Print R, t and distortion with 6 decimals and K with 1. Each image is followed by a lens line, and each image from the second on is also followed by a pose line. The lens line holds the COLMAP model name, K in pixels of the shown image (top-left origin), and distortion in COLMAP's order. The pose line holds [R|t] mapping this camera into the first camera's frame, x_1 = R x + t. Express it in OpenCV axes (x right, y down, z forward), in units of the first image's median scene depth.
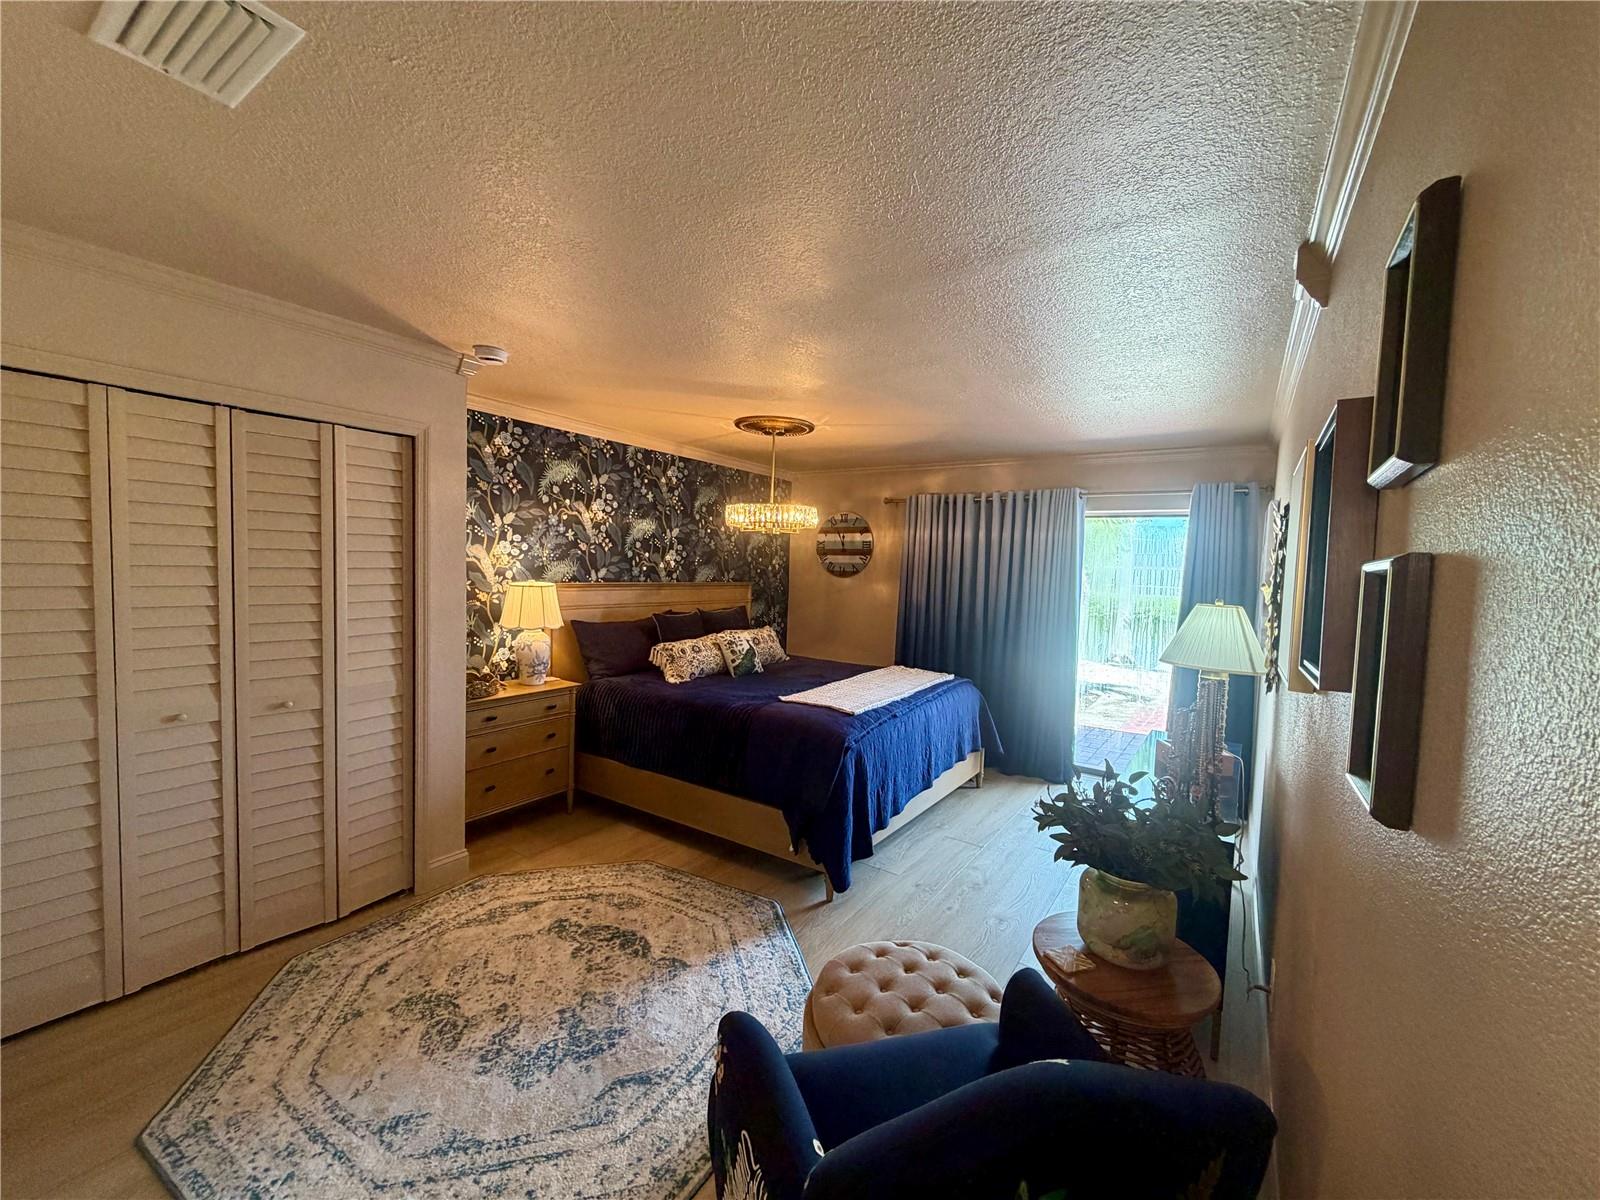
lens RADIAL K [[640.4, 0, 797.7], [0, 640.4, 602.5], [0, 0, 1]] dist [-0.001118, 0.000319]
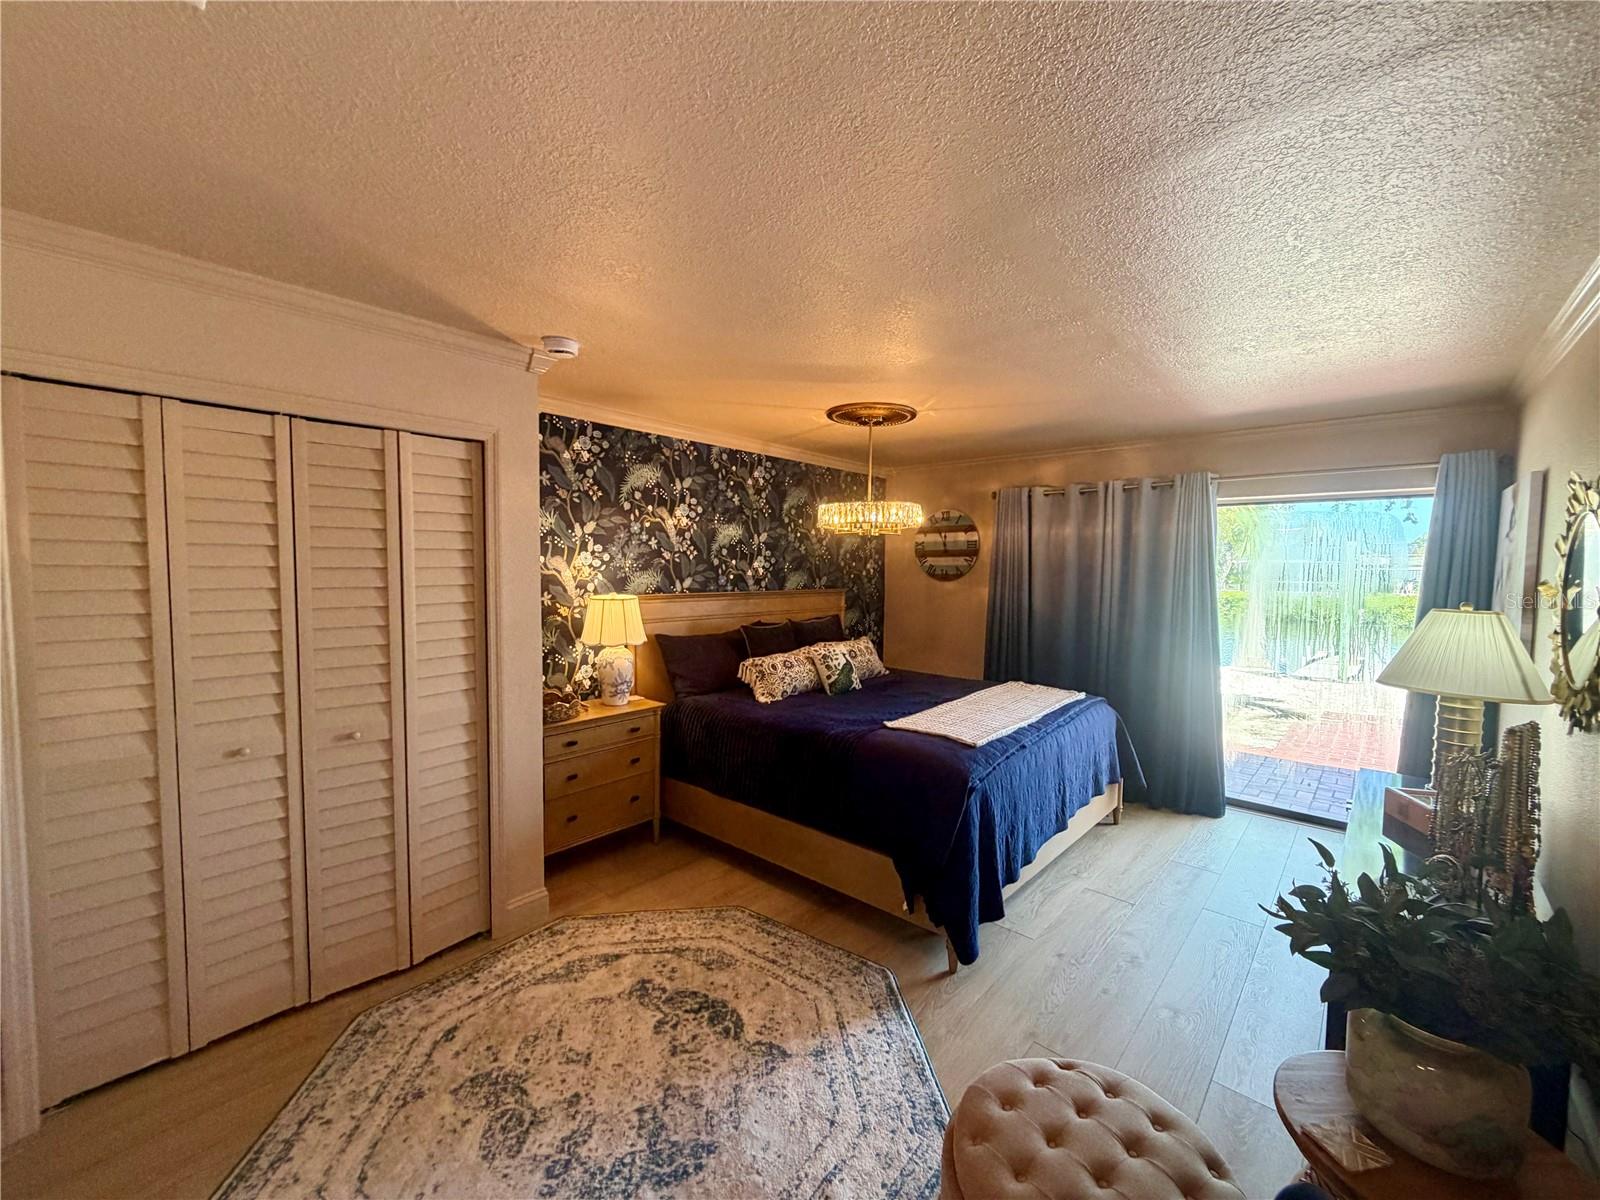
lens RADIAL K [[640.4, 0, 799.2], [0, 640.4, 600.0], [0, 0, 1]] dist [-0.001118, 0.000319]
pose [[0.991085, -0.017506, -0.132075, -0.030913], [0.016385, 0.999820, -0.009569, -0.014483], [0.132219, 0.007319, 0.991193, 0.145199]]
